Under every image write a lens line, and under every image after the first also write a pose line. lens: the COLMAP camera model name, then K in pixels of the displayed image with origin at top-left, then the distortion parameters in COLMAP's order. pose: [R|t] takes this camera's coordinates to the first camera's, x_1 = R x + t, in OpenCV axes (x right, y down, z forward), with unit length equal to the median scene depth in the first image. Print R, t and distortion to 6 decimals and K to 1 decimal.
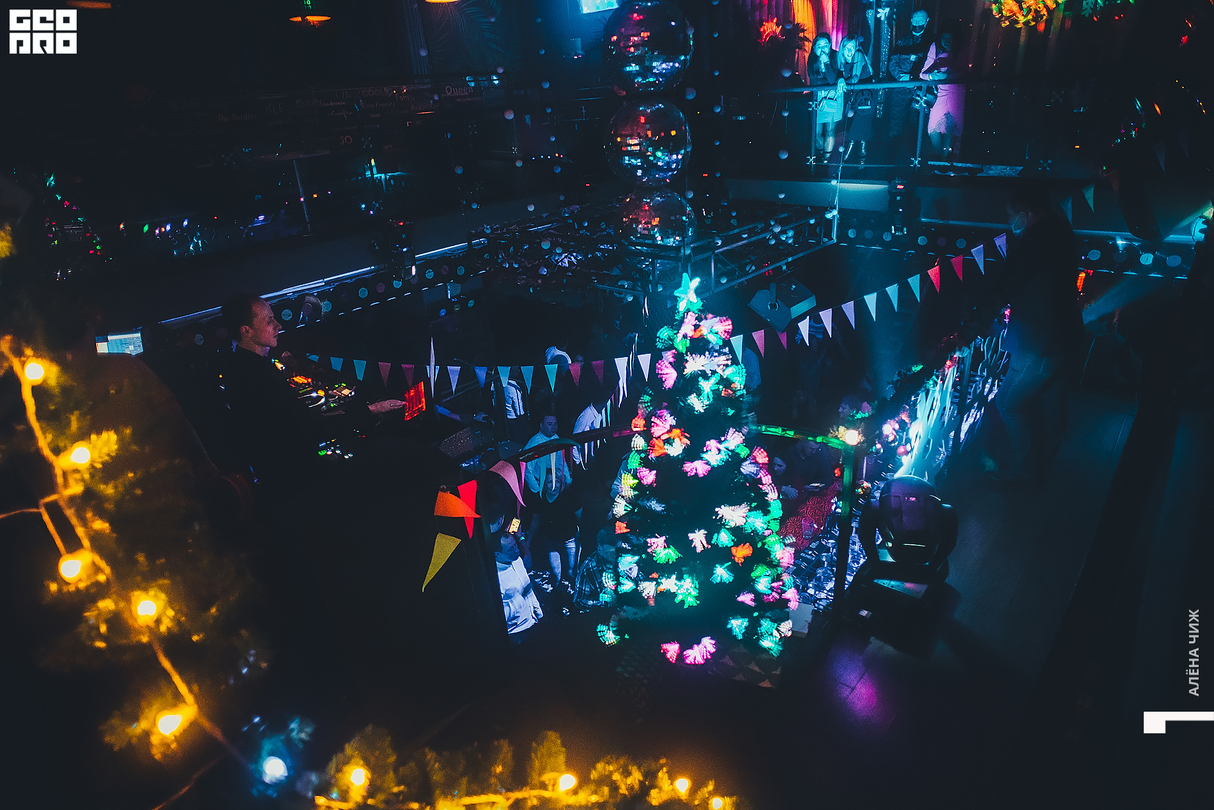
lens RADIAL K [[705.5, 0, 607.0], [0, 705.5, 405.0], [0, 0, 1]] dist [-0.104656, 0.074450]
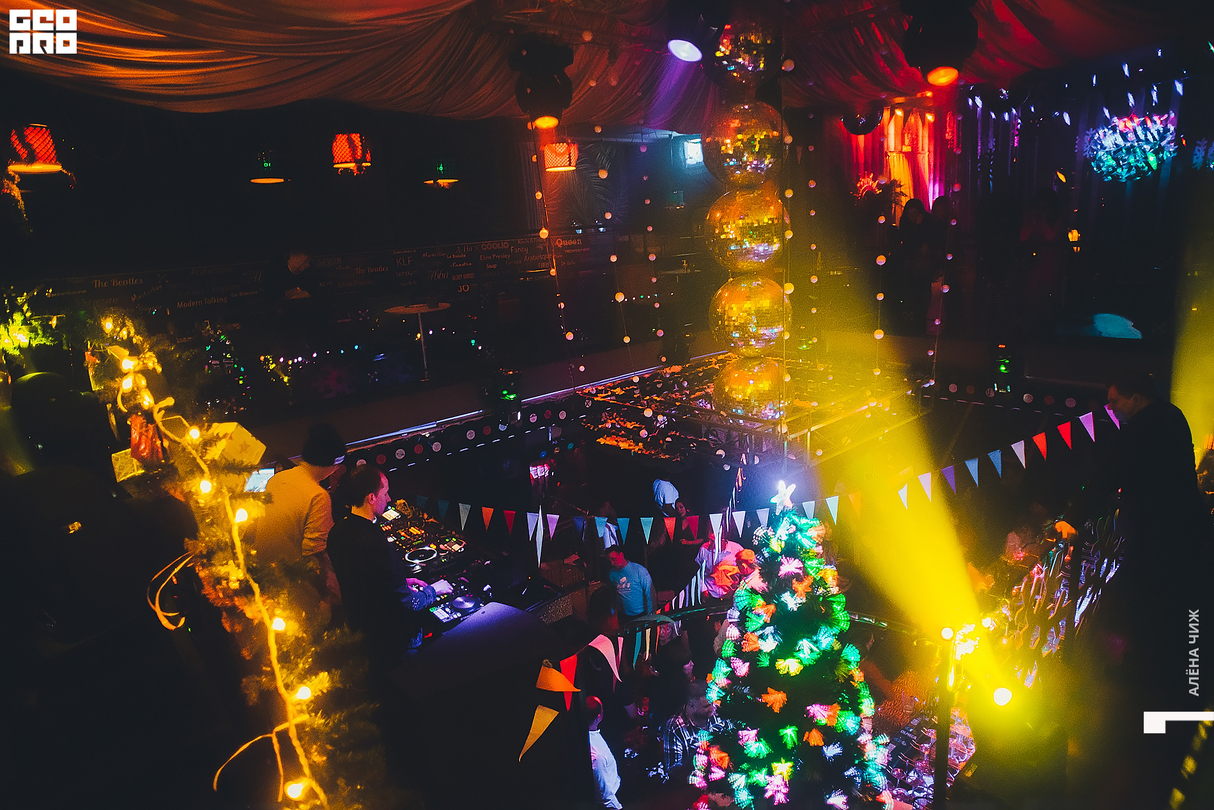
lens RADIAL K [[714.4, 0, 601.8], [0, 714.4, 399.9], [0, 0, 1]] dist [-0.104416, 0.079650]
pose [[0.990040, 0.029214, -0.137722, -0.014350], [-0.053330, 0.983155, -0.174819, -0.093339], [0.130295, 0.180423, 0.974921, -0.110106]]
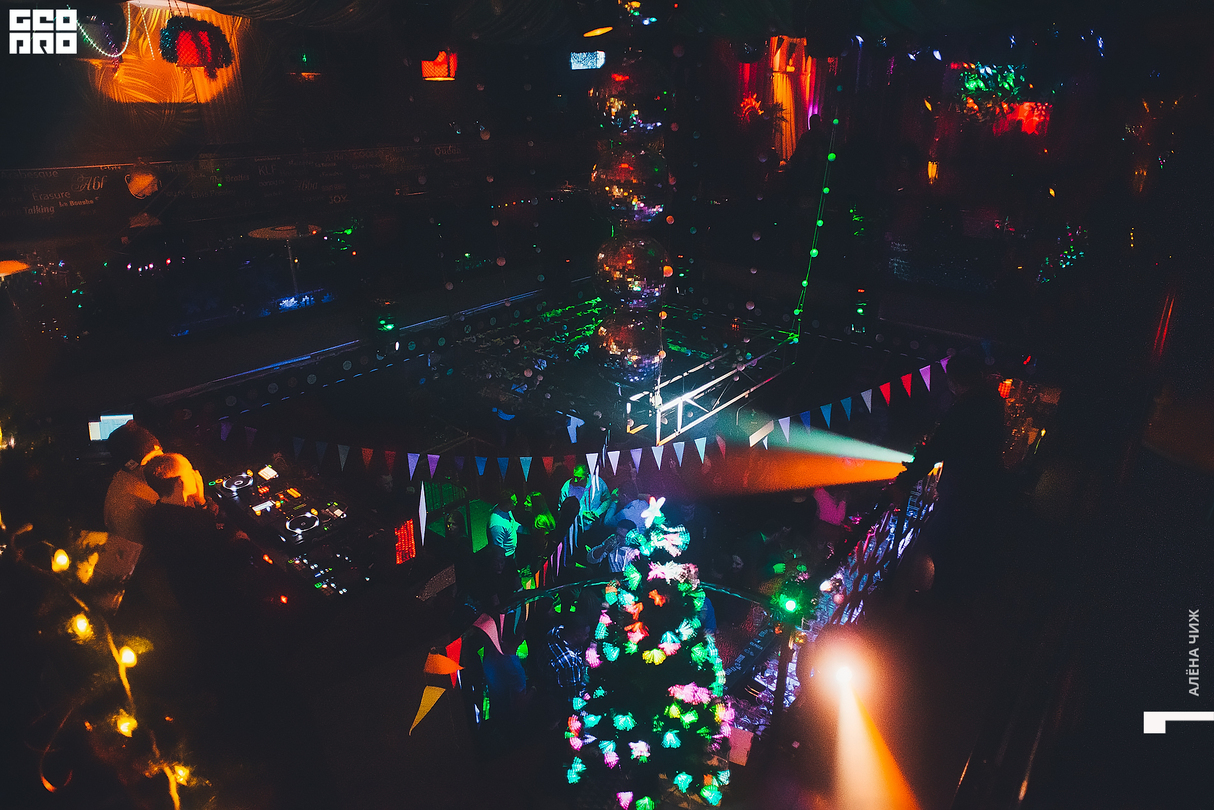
lens RADIAL K [[705.5, 0, 607.0], [0, 705.5, 405.0], [0, 0, 1]] dist [-0.104656, 0.074450]
pose [[0.997673, 0.049829, 0.046537, -0.023606], [-0.049117, 0.998660, -0.016318, -0.281038], [-0.047288, 0.013994, 0.998783, -0.151653]]
